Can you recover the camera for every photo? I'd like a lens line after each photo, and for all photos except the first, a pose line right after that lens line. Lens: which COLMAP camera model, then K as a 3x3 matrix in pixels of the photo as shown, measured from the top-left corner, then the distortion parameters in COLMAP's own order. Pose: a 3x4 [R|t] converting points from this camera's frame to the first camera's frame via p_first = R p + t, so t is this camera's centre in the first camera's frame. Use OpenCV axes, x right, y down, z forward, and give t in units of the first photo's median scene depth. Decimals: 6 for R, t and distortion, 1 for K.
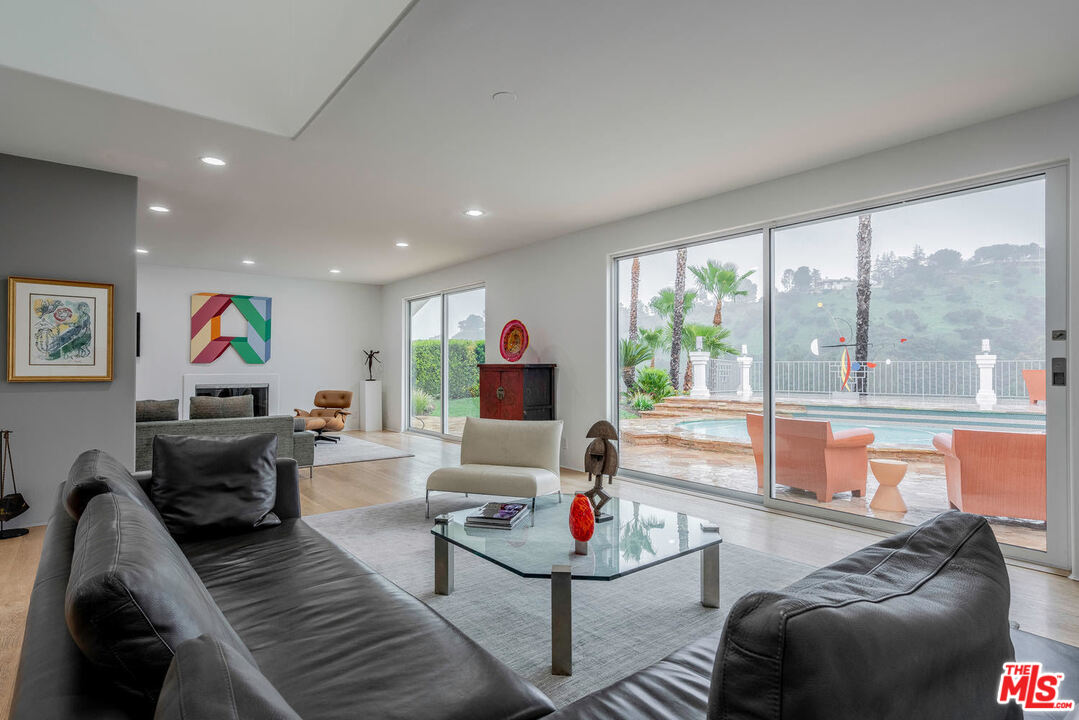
lens RADIAL K [[562.7, 0, 539.5], [0, 562.7, 360.0], [0, 0, 1]] dist [0.015069, 0.000265]
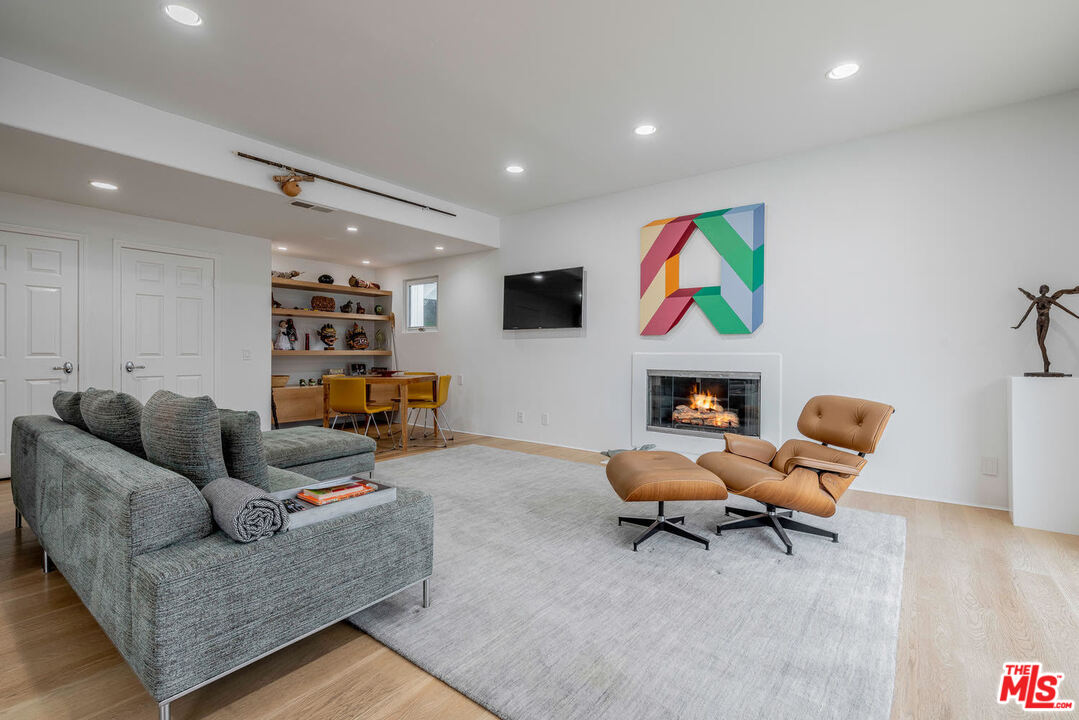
lens RADIAL K [[480.1, 0, 539.5], [0, 480.1, 360.0], [0, 0, 1]] dist [-0.004022, -0.000035]
pose [[0.257612, 0.011196, -0.966184, -0.101249], [0.005775, 0.999897, 0.013126, 0.021643], [0.966231, -0.008961, 0.257521, 0.635635]]
